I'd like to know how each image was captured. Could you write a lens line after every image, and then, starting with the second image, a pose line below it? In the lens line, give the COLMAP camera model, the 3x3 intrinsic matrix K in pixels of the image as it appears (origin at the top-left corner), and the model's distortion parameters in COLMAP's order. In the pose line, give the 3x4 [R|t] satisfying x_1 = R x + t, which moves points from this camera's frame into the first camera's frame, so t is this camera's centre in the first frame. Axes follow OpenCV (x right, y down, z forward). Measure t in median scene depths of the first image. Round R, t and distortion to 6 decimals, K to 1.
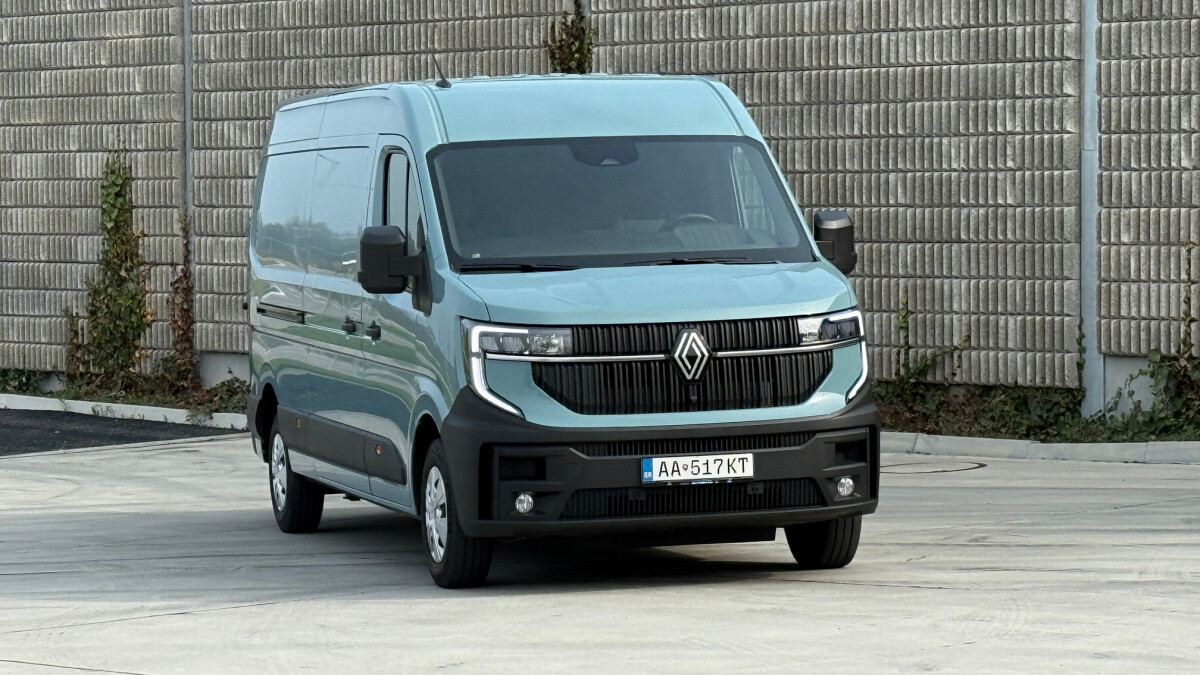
lens RADIAL K [[3788.9, 0, 600.0], [0, 3788.9, 337.5], [0, 0, 1]] dist [-0.128556, 3.553475]
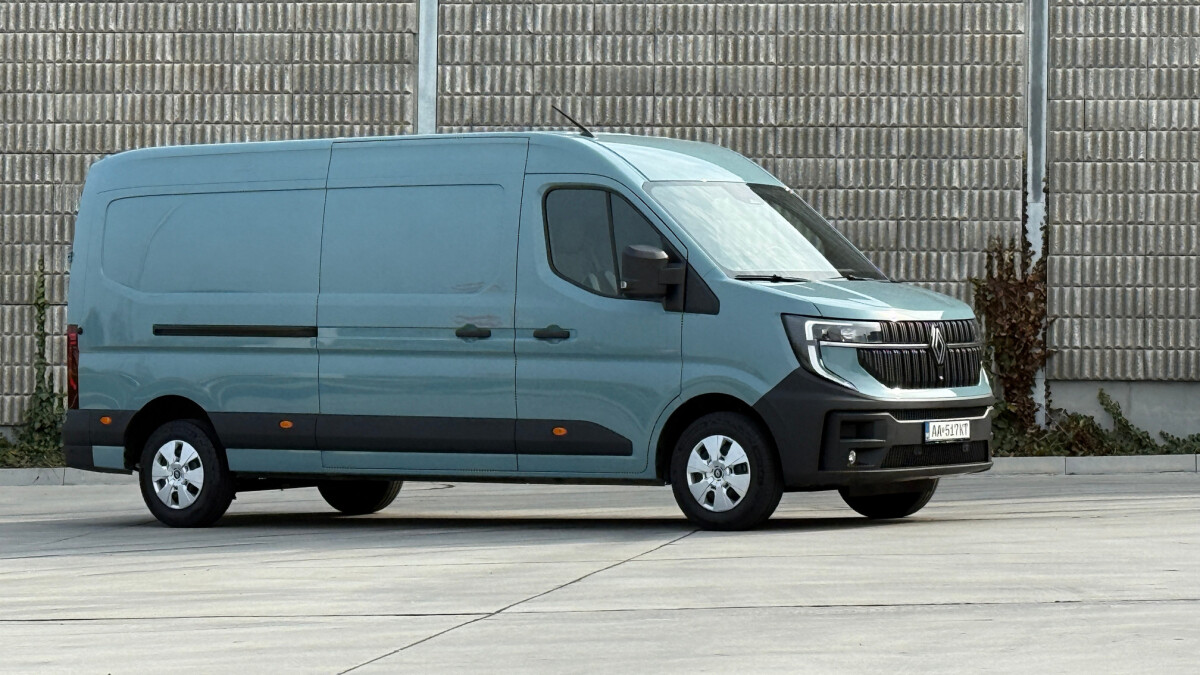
lens RADIAL K [[3788.9, 0, 600.0], [0, 3788.9, 337.5], [0, 0, 1]] dist [-0.128556, 3.553475]
pose [[0.785596, 0.024012, 0.618274, -0.582801], [0.004842, 0.998977, -0.044951, 0.039792], [-0.618721, 0.038307, 0.784676, 0.021256]]
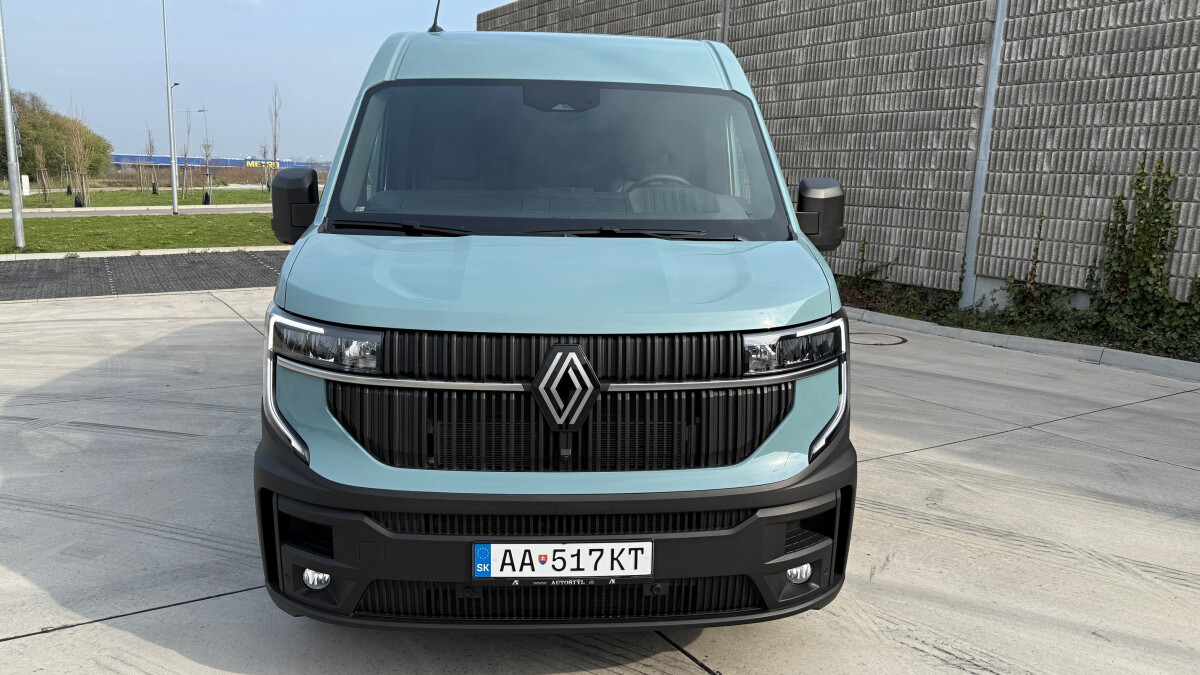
lens RADIAL K [[870.1, 0, 598.1], [0, 870.1, 347.5], [0, 0, 1]] dist [0.012455, -0.007360]
pose [[0.978748, 0.084880, -0.186675, 0.036958], [-0.055847, 0.986236, 0.155627, -0.016531], [0.197315, -0.141895, 0.970017, 0.562889]]
